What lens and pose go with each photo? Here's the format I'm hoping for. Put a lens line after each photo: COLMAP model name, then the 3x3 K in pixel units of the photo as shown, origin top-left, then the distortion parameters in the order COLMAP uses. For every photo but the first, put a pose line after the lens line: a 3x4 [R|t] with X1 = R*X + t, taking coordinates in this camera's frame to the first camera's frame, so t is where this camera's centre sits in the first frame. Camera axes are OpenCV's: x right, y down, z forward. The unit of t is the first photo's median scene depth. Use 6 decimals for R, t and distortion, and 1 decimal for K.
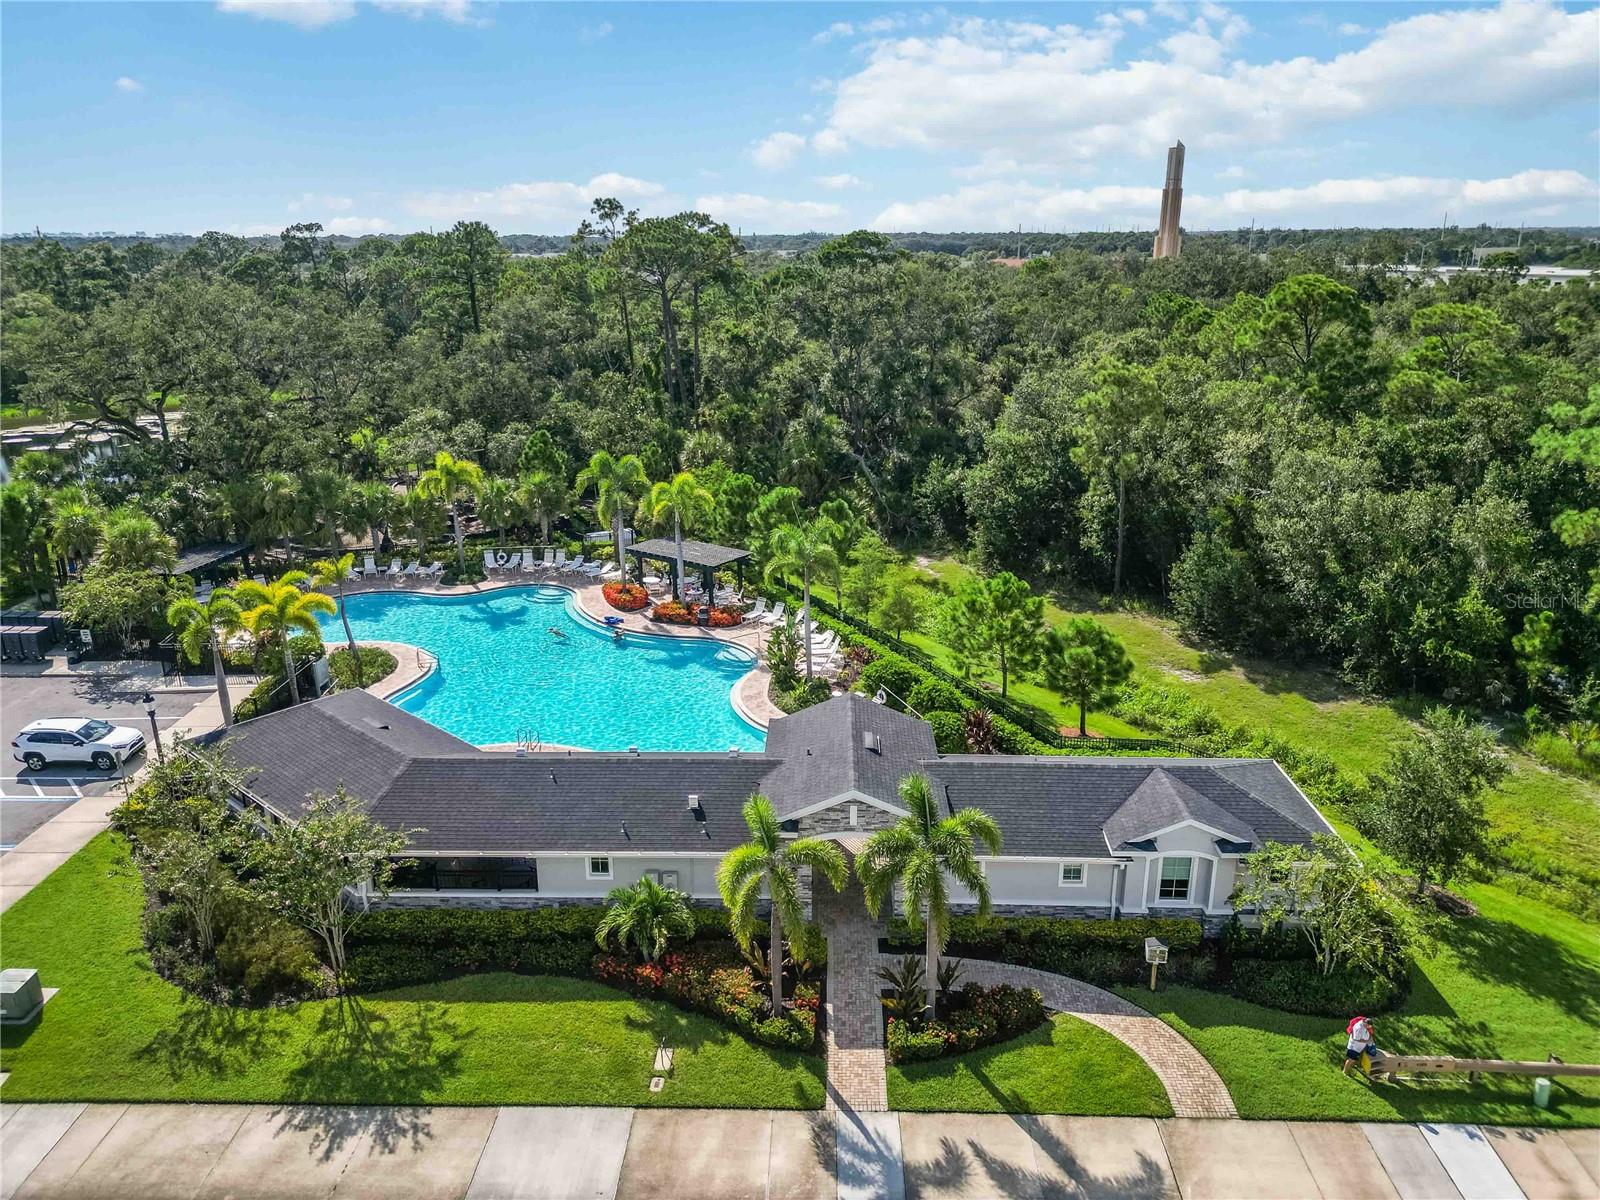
lens RADIAL K [[1098.3, 0, 795.9], [0, 1098.3, 603.9], [0, 0, 1]] dist [0.040472, -0.016043]
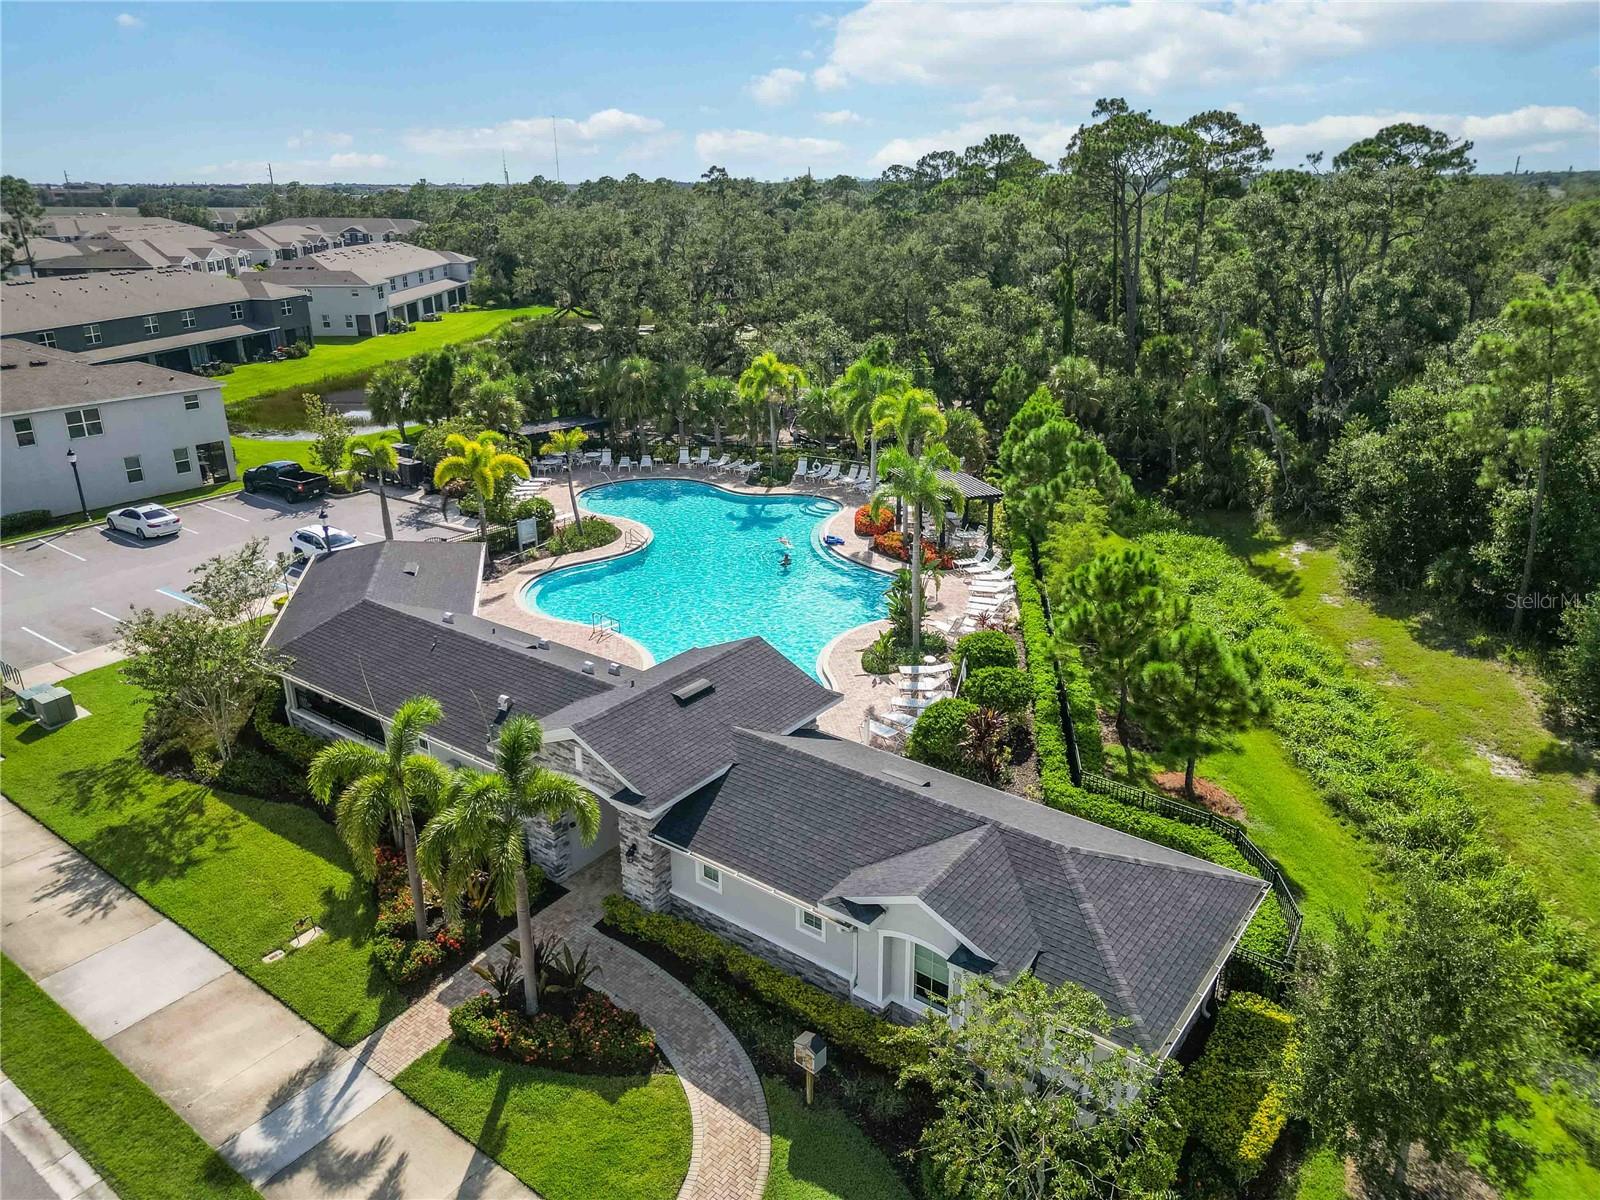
lens RADIAL K [[1098.3, 0, 803.8], [0, 1098.3, 599.1], [0, 0, 1]] dist [0.040472, -0.016043]
pose [[0.818727, 0.200187, -0.538155, 0.383201], [-0.177303, 0.979594, 0.094655, -0.023790], [0.546122, 0.017920, 0.837514, 0.235032]]
